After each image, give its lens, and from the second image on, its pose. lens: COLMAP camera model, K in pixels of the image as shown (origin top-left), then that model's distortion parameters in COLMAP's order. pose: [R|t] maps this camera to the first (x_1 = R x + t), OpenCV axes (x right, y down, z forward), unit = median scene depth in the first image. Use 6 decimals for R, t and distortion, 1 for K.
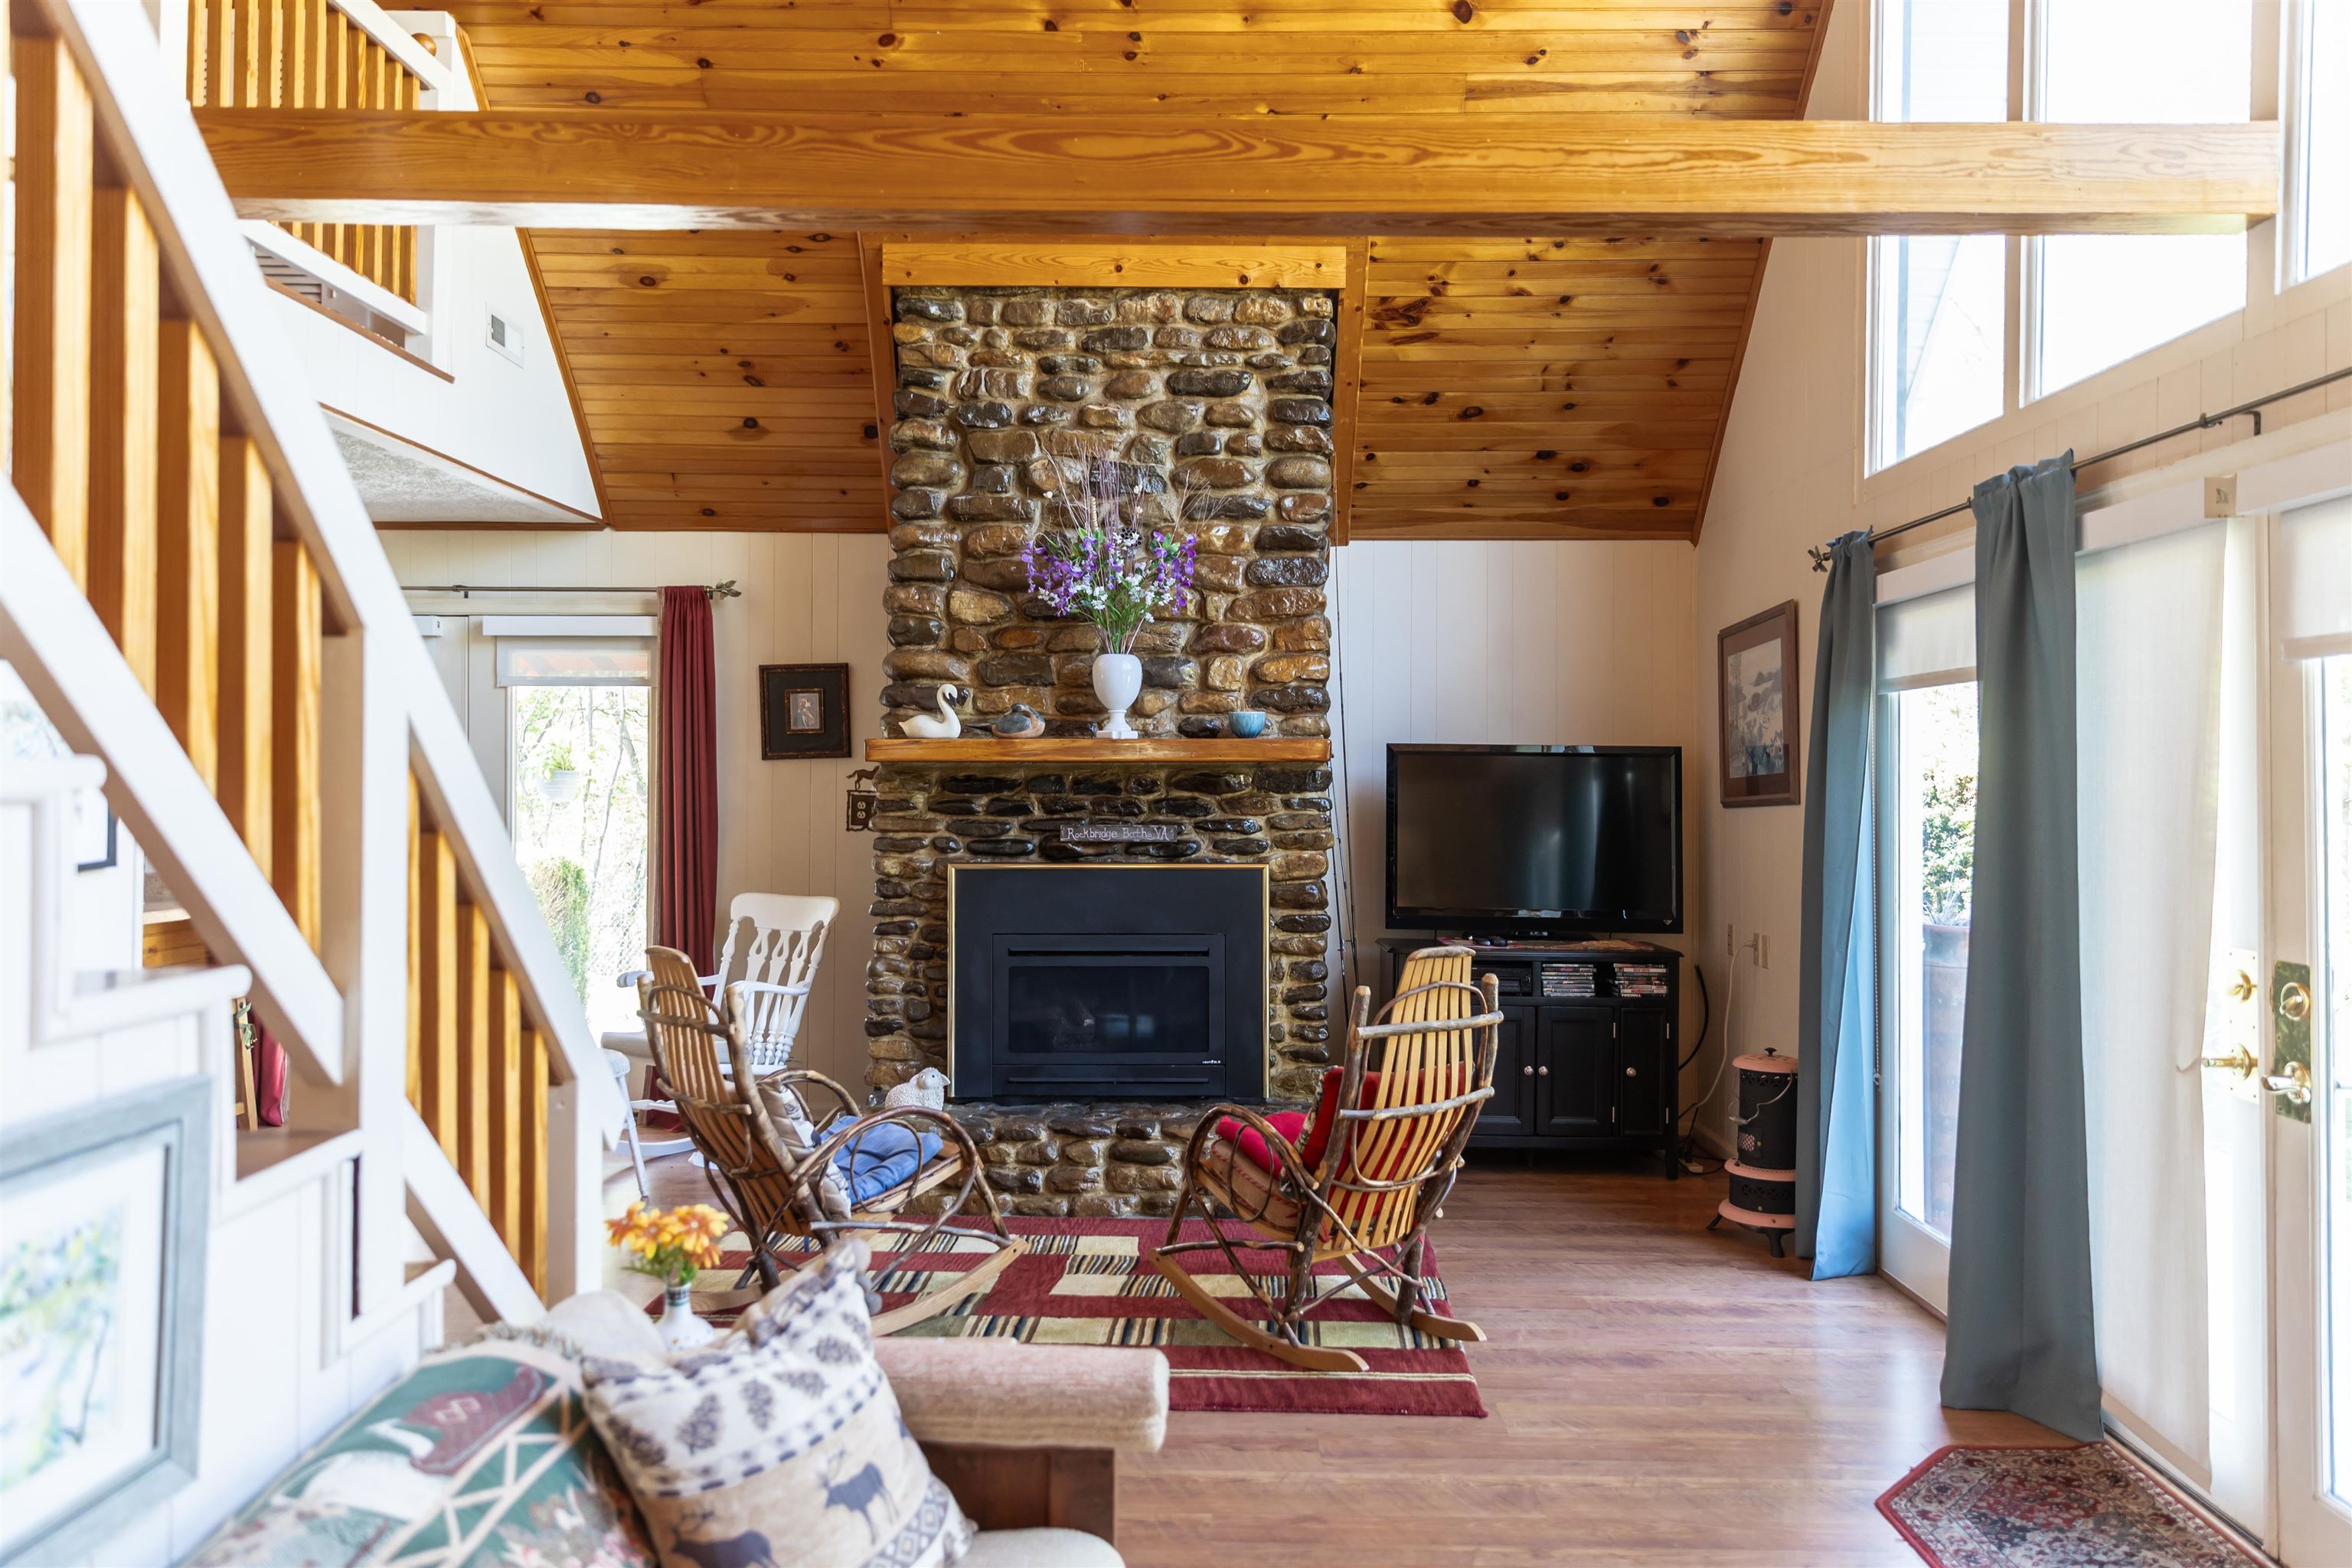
lens RADIAL K [[1602.3, 0, 1183.7], [0, 1602.3, 765.9], [0, 0, 1]] dist [0.018665, -0.001151]
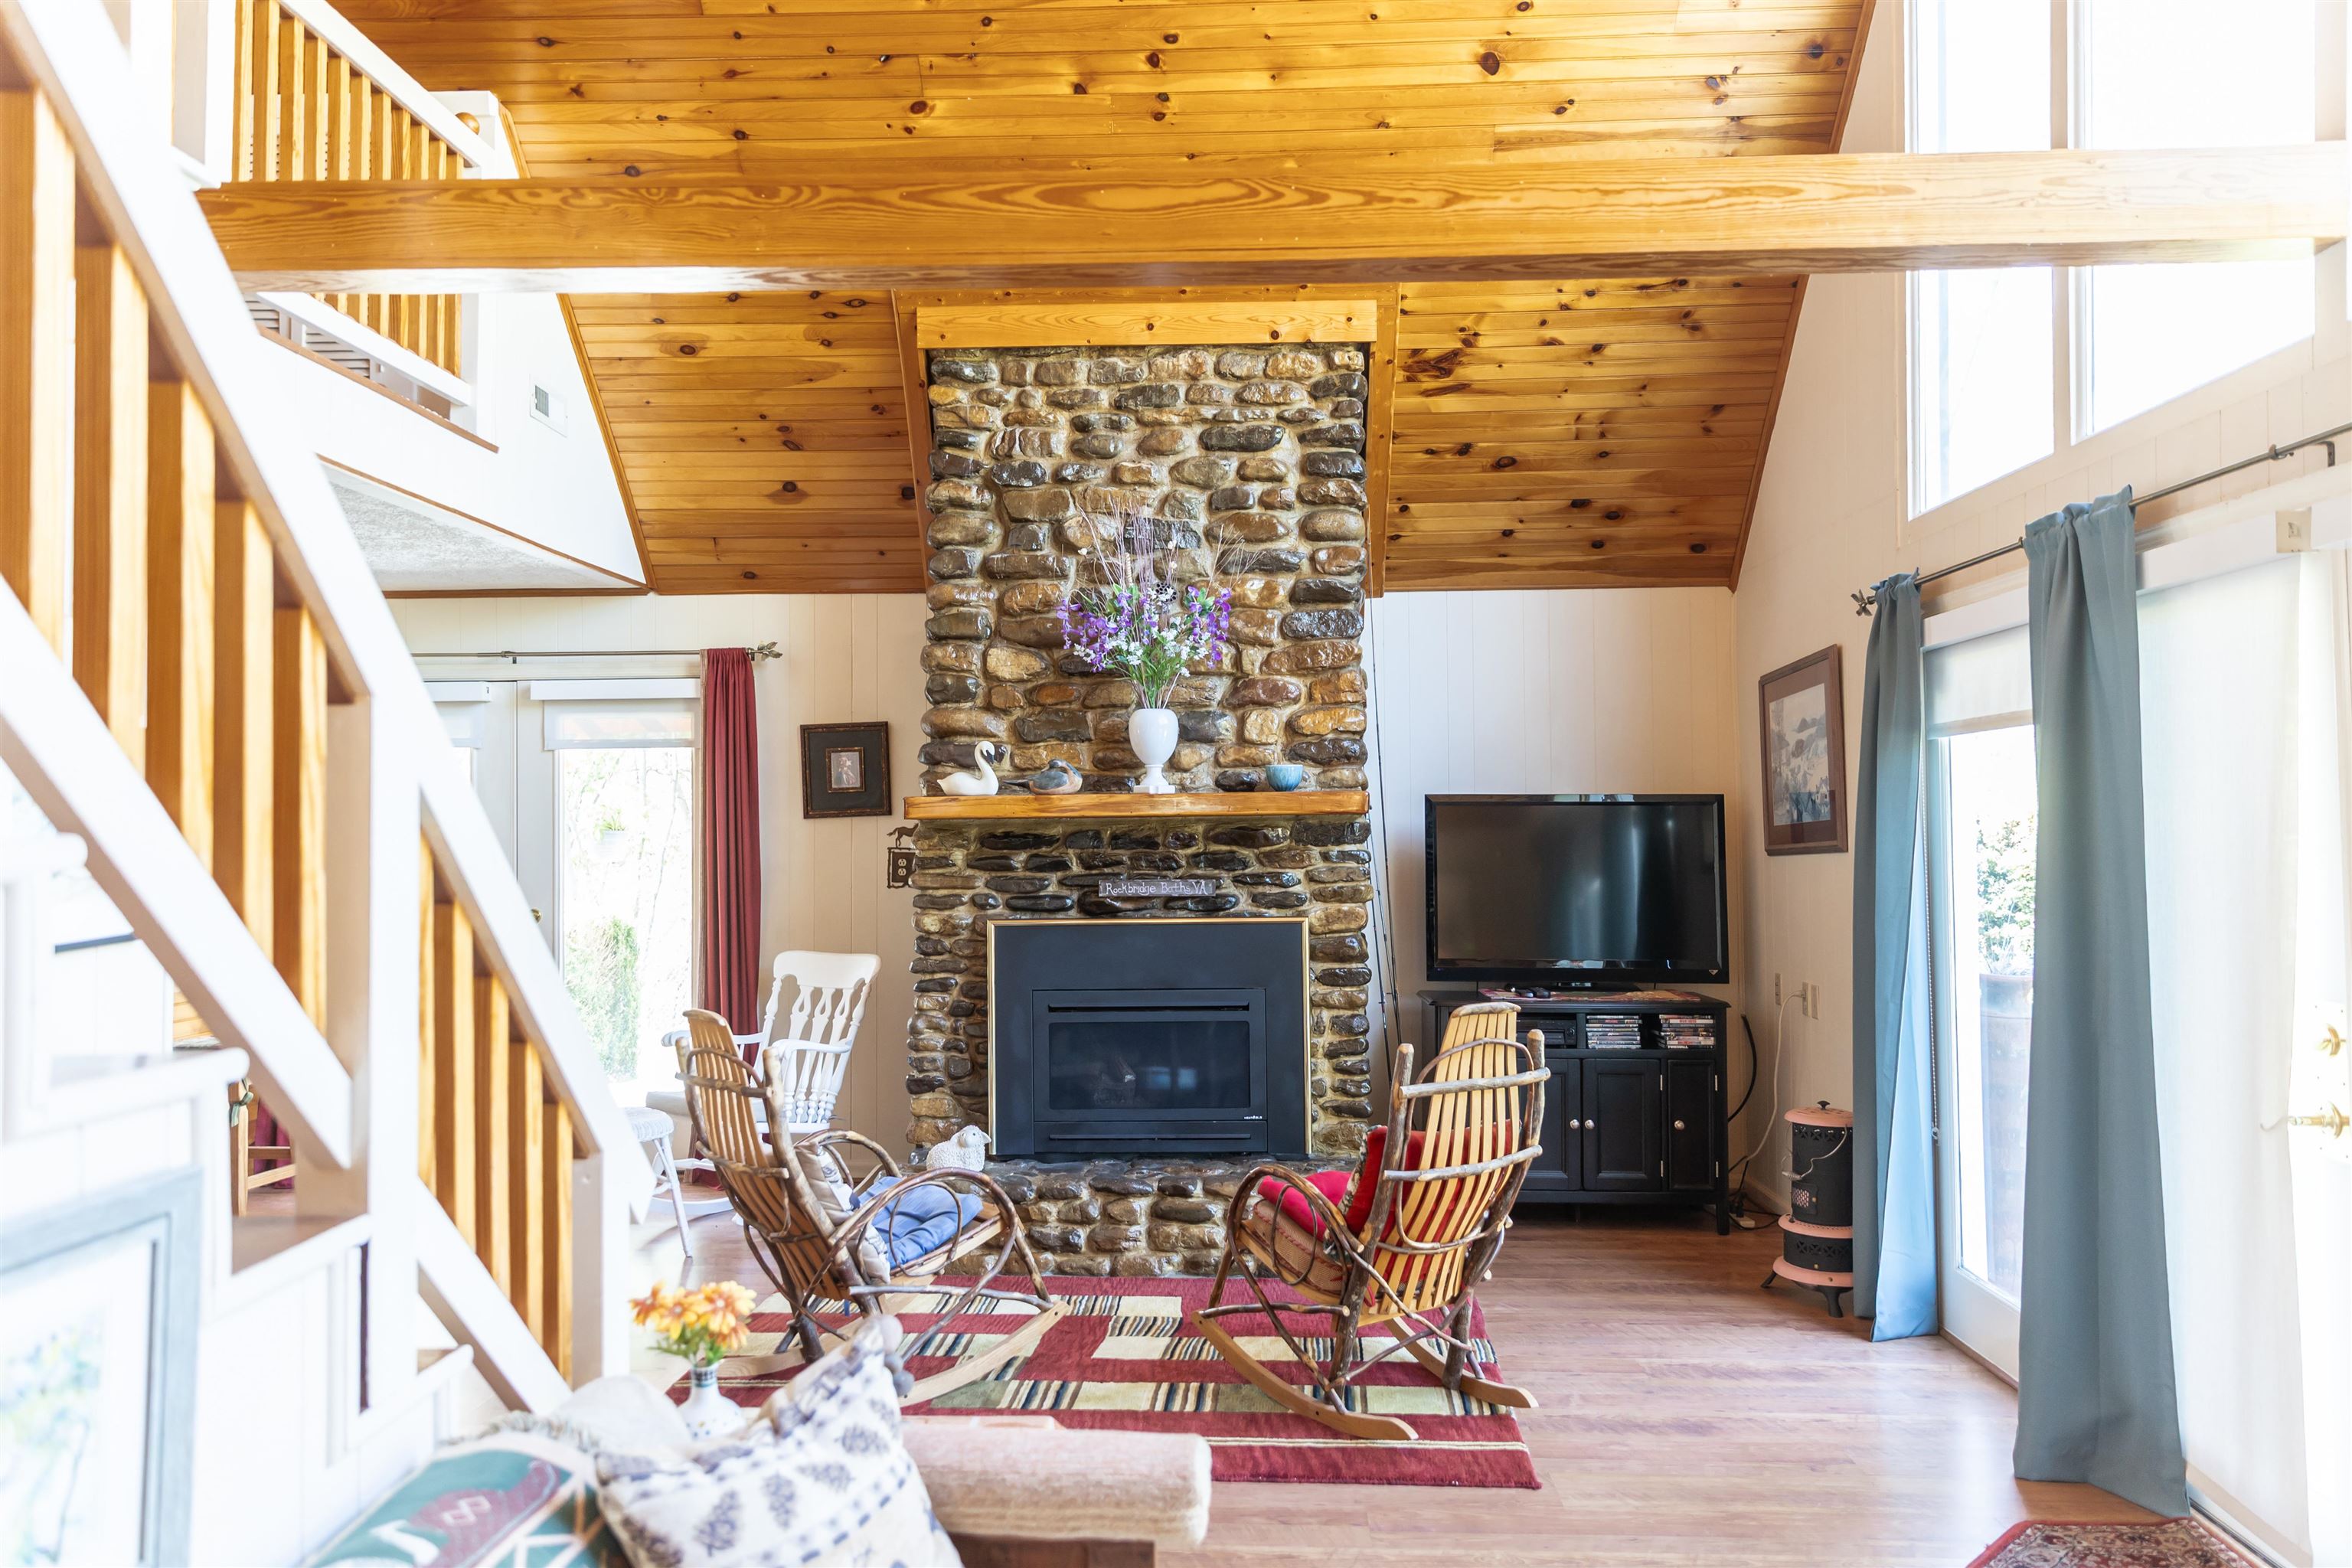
lens RADIAL K [[1571.5, 0, 1176.0], [0, 1571.5, 784.0], [0, 0, 1]] dist [0.006036, 0.001030]
pose [[0.999473, -0.012987, -0.029755, 0.001368], [0.012357, 0.999697, -0.021278, -0.002103], [0.030022, 0.020899, 0.999331, 0.022661]]
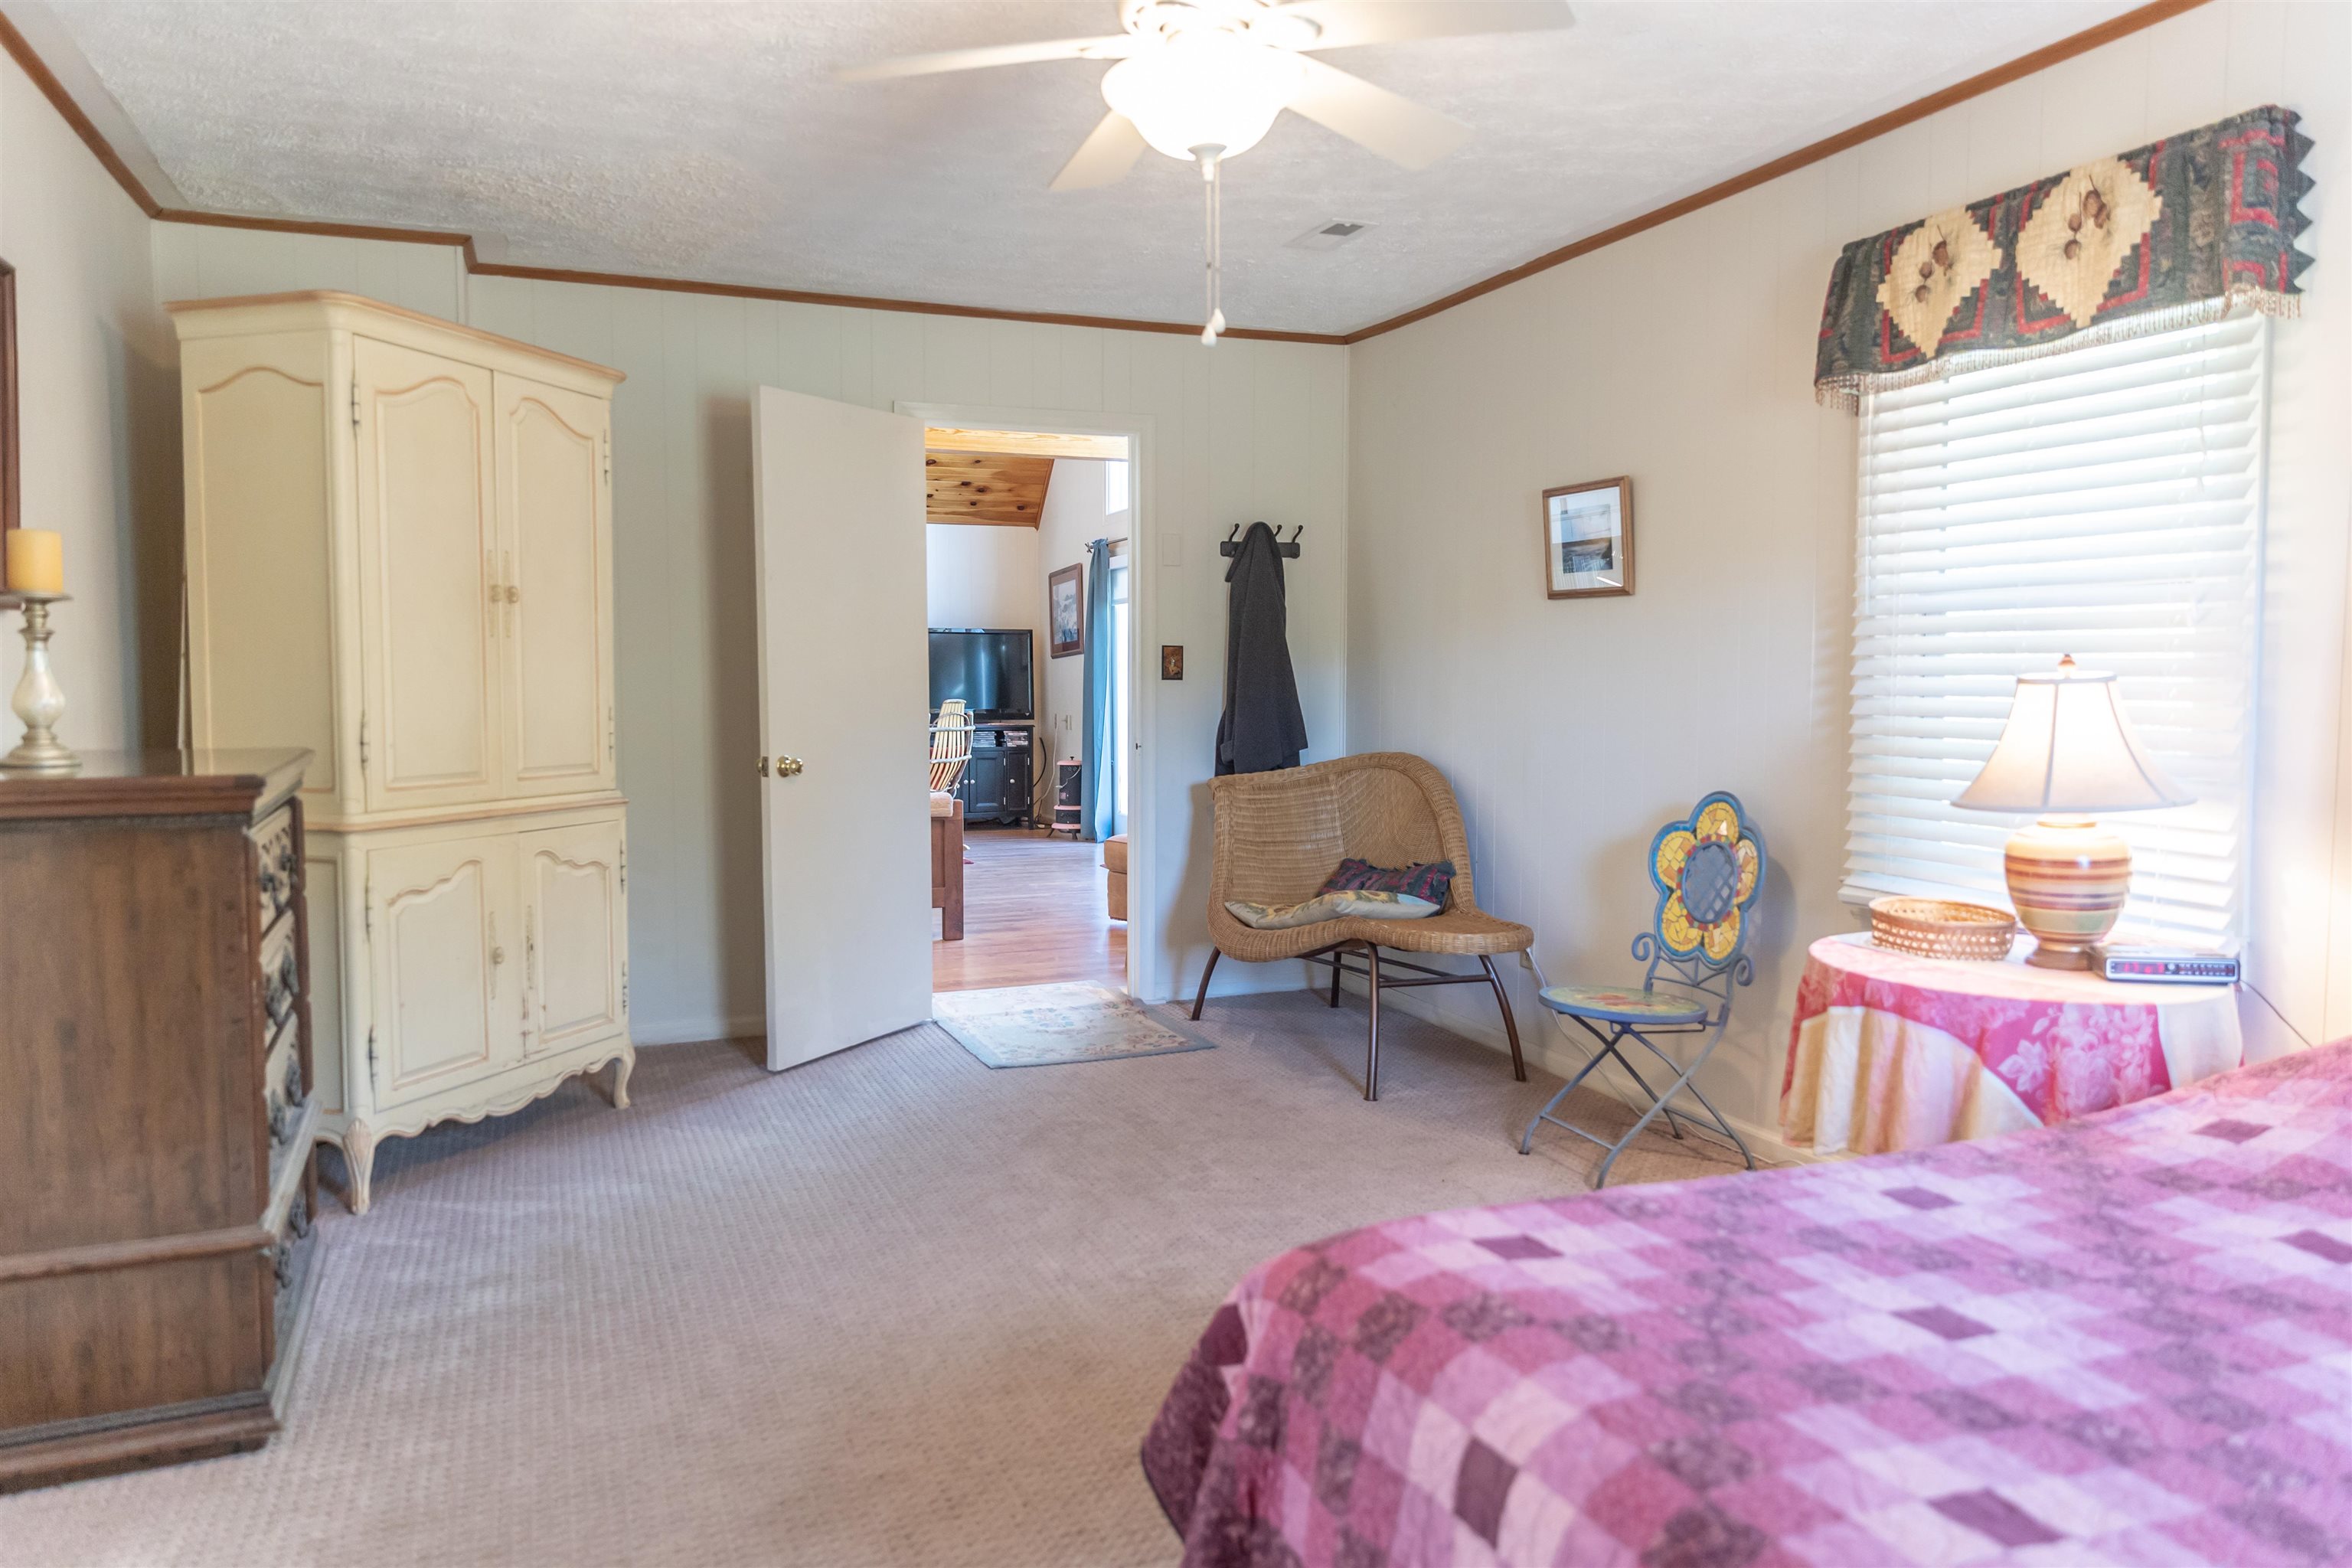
lens RADIAL K [[1571.5, 0, 1176.0], [0, 1571.5, 784.0], [0, 0, 1]] dist [0.006036, 0.001030]
pose [[0.920961, -0.036230, 0.387967, -0.351387], [0.005988, 0.996866, 0.078876, 0.031406], [-0.389609, -0.070319, 0.918292, -1.063645]]
